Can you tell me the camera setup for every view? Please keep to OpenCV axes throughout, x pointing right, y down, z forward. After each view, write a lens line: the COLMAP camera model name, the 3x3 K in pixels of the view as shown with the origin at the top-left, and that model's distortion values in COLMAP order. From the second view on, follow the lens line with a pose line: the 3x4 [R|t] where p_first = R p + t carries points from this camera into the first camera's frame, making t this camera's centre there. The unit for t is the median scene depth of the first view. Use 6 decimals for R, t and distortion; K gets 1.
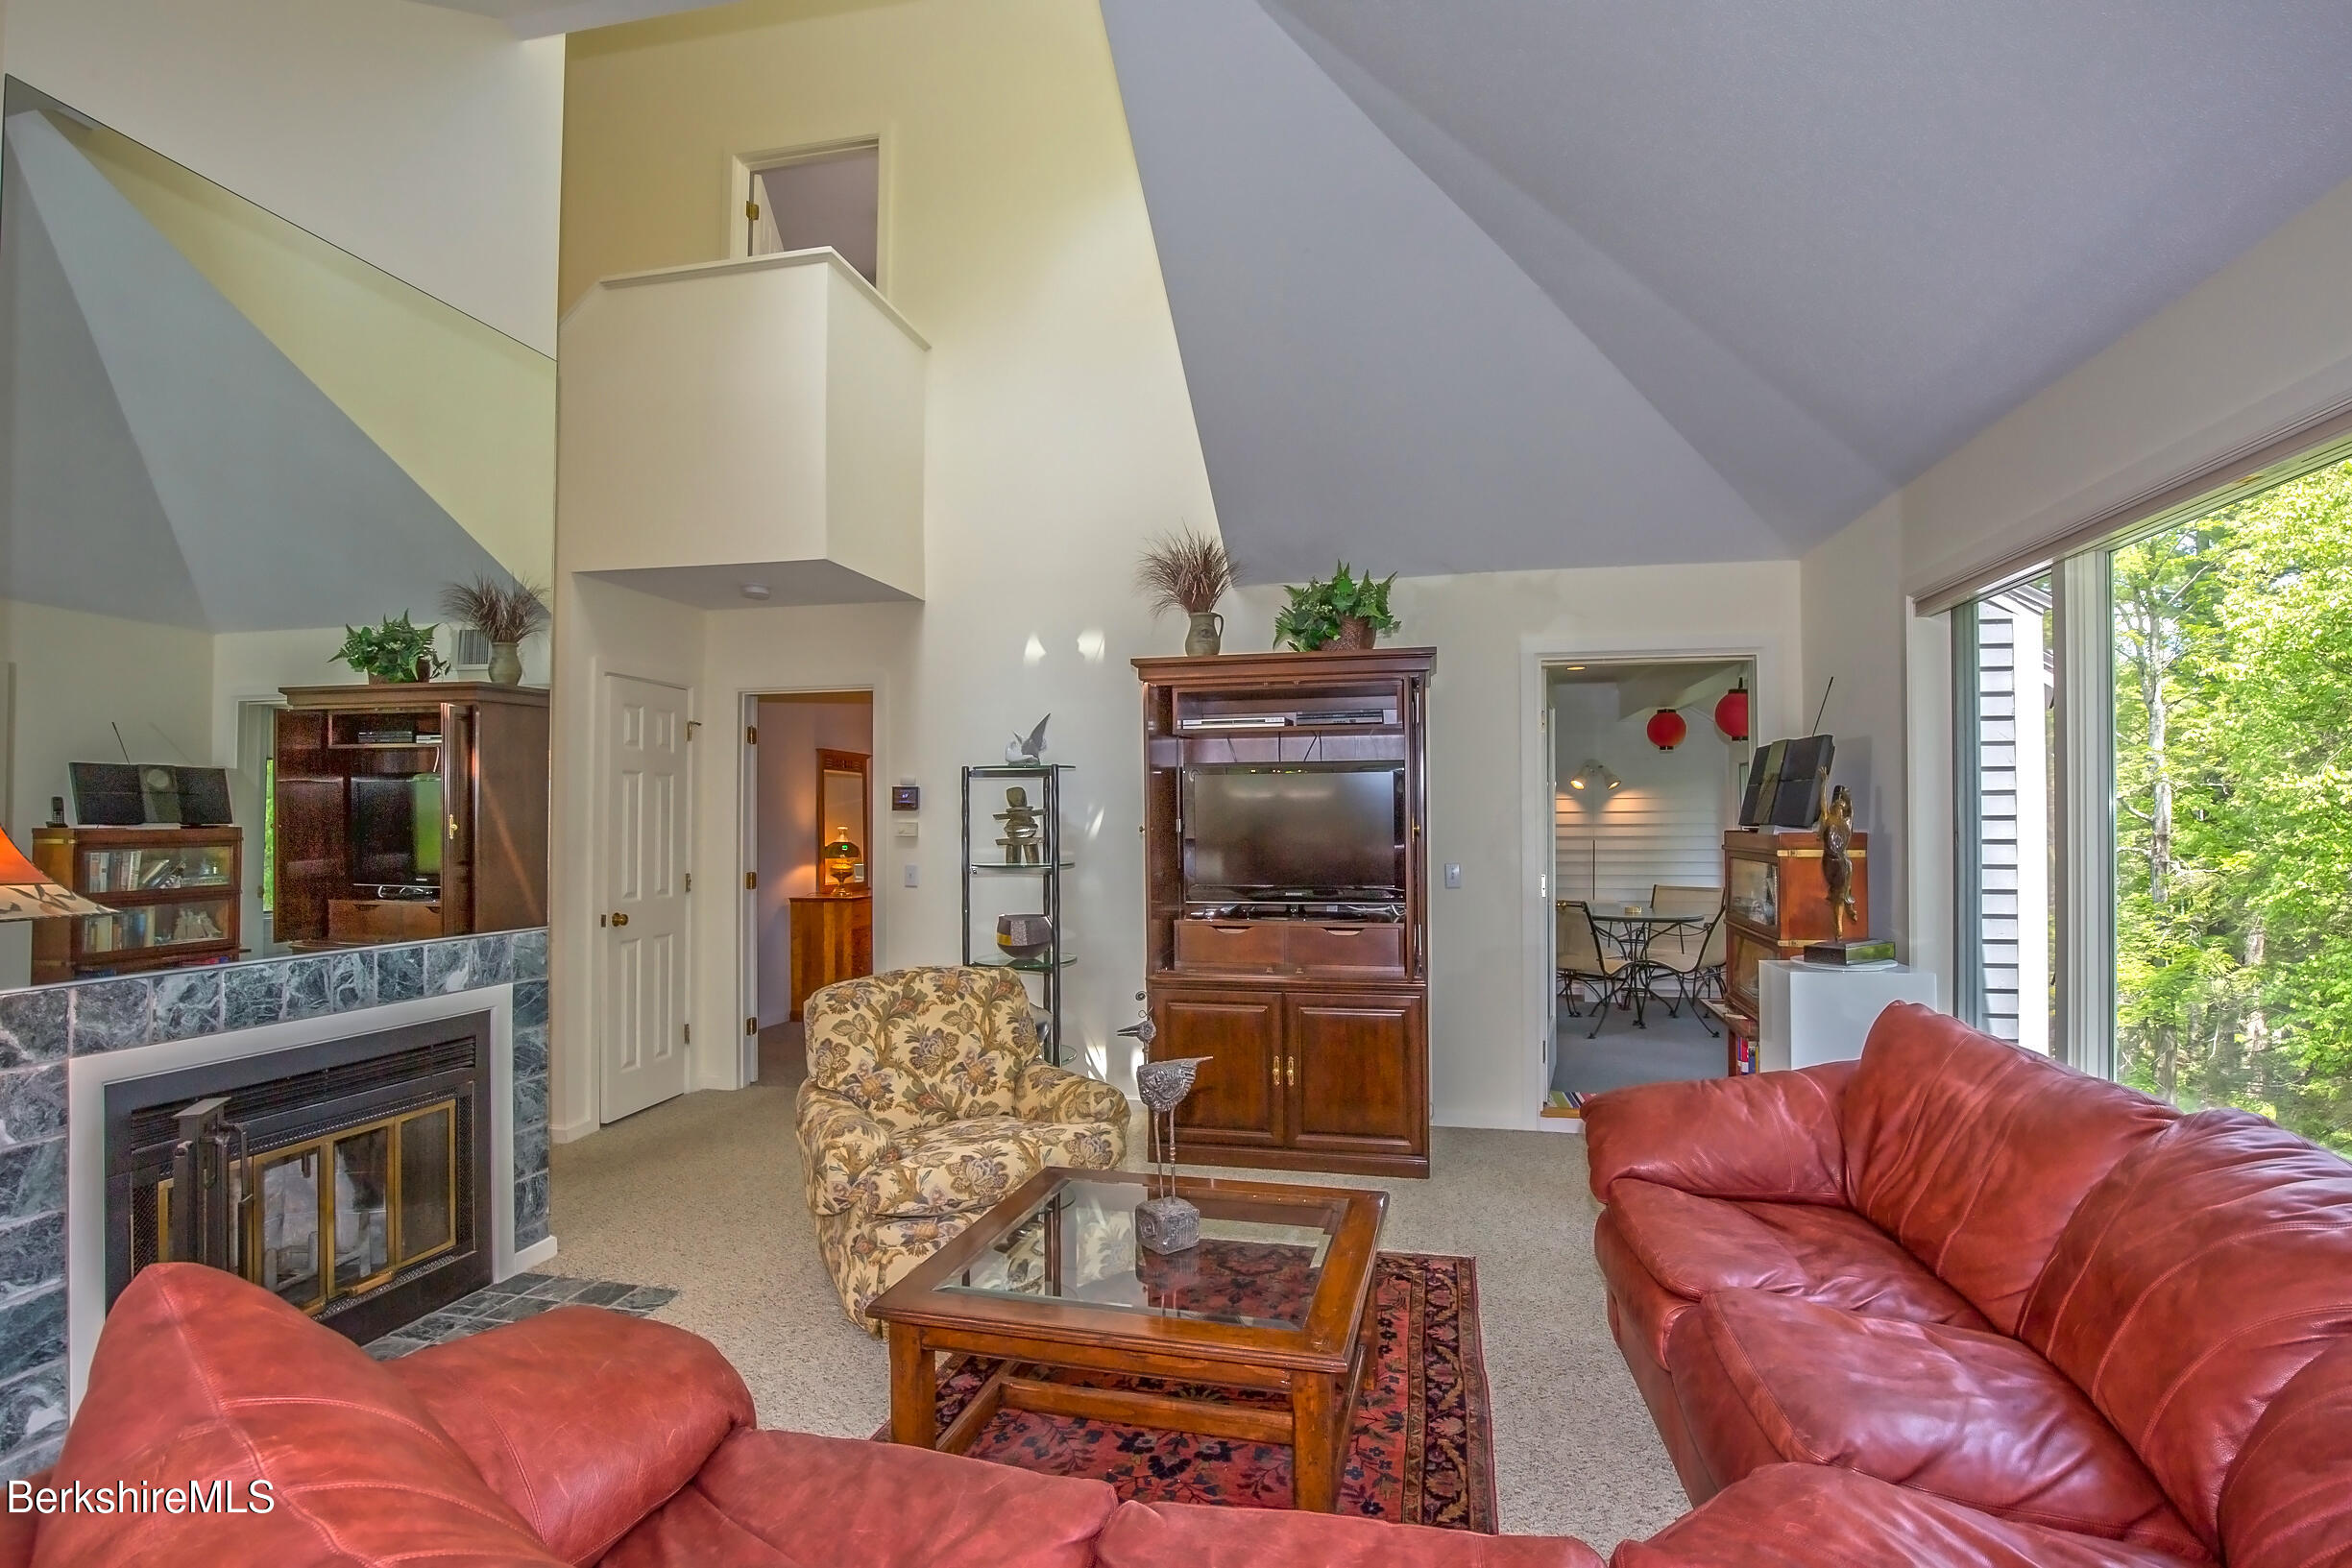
lens RADIAL K [[1074.6, 0, 1170.7], [0, 1074.6, 797.3], [0, 0, 1]] dist [-0.032142, 0.005224]
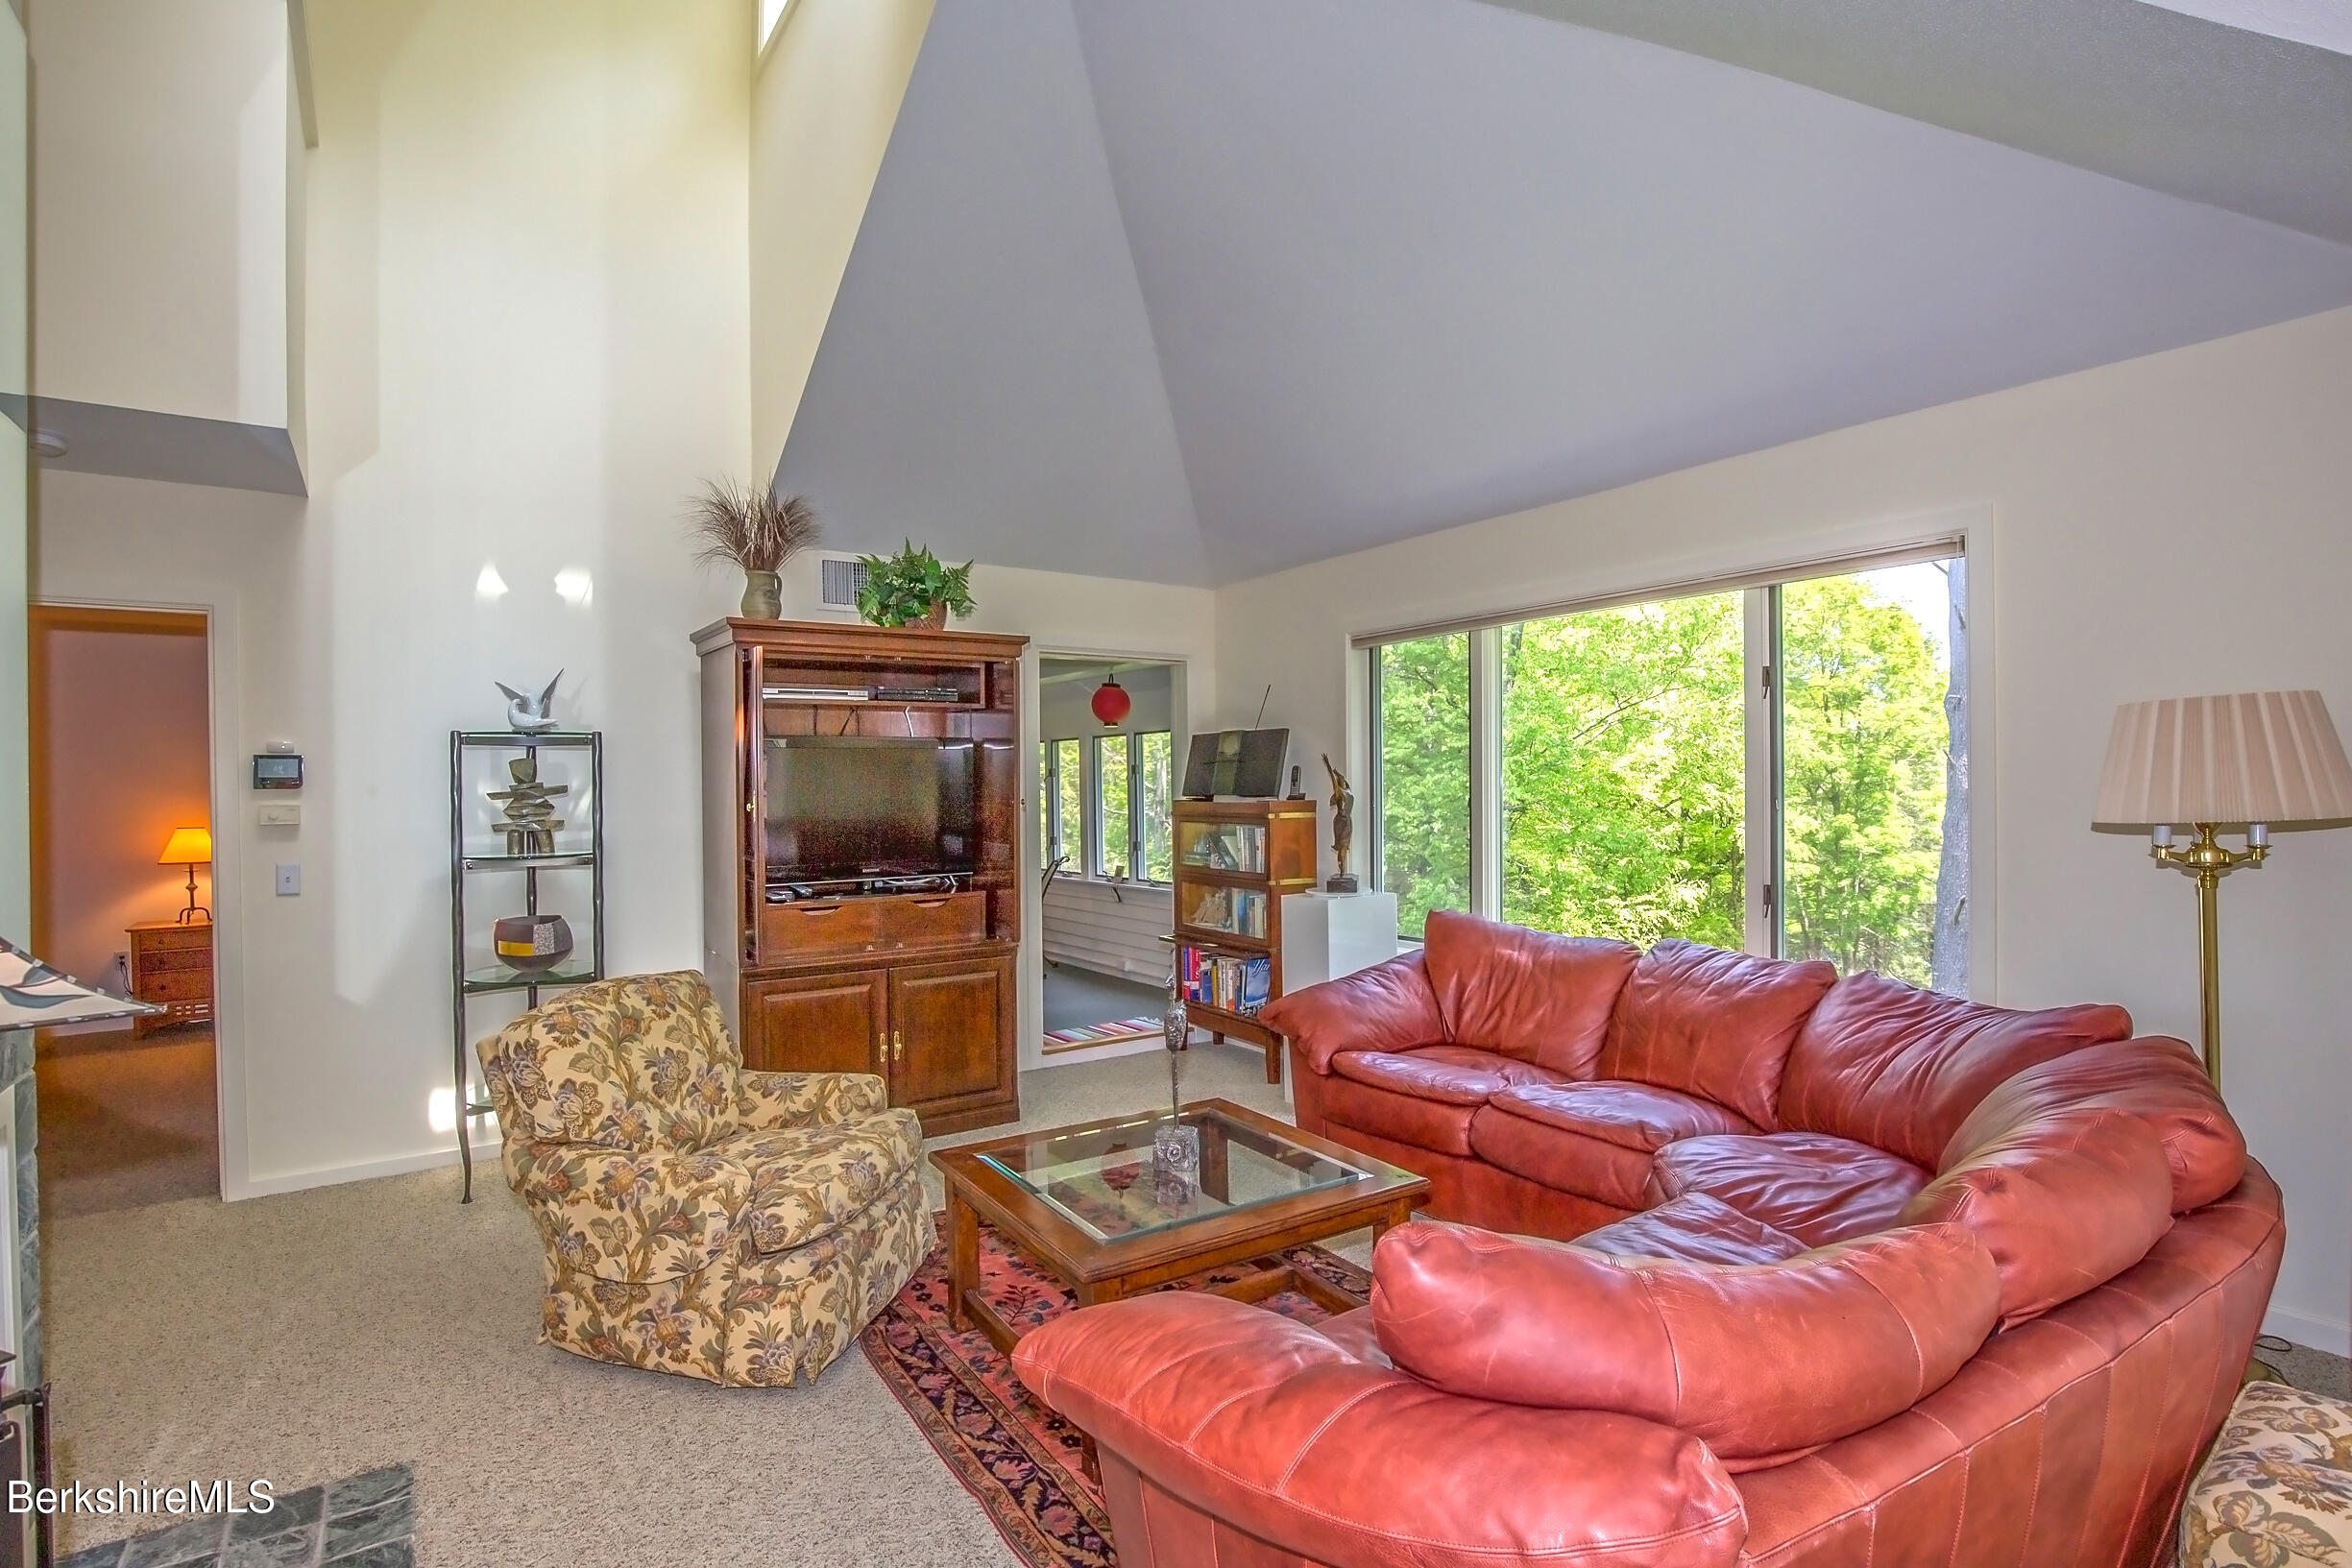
lens RADIAL K [[1001.5, 0, 1341.2], [0, 1001.5, 802.7], [0, 0, 1]] dist [-0.025997, 0.000165]
pose [[0.701483, -0.016465, 0.712496, -0.393231], [-0.004709, 0.999604, 0.027736, 0.000031], [-0.712670, -0.022811, 0.701128, 0.085234]]
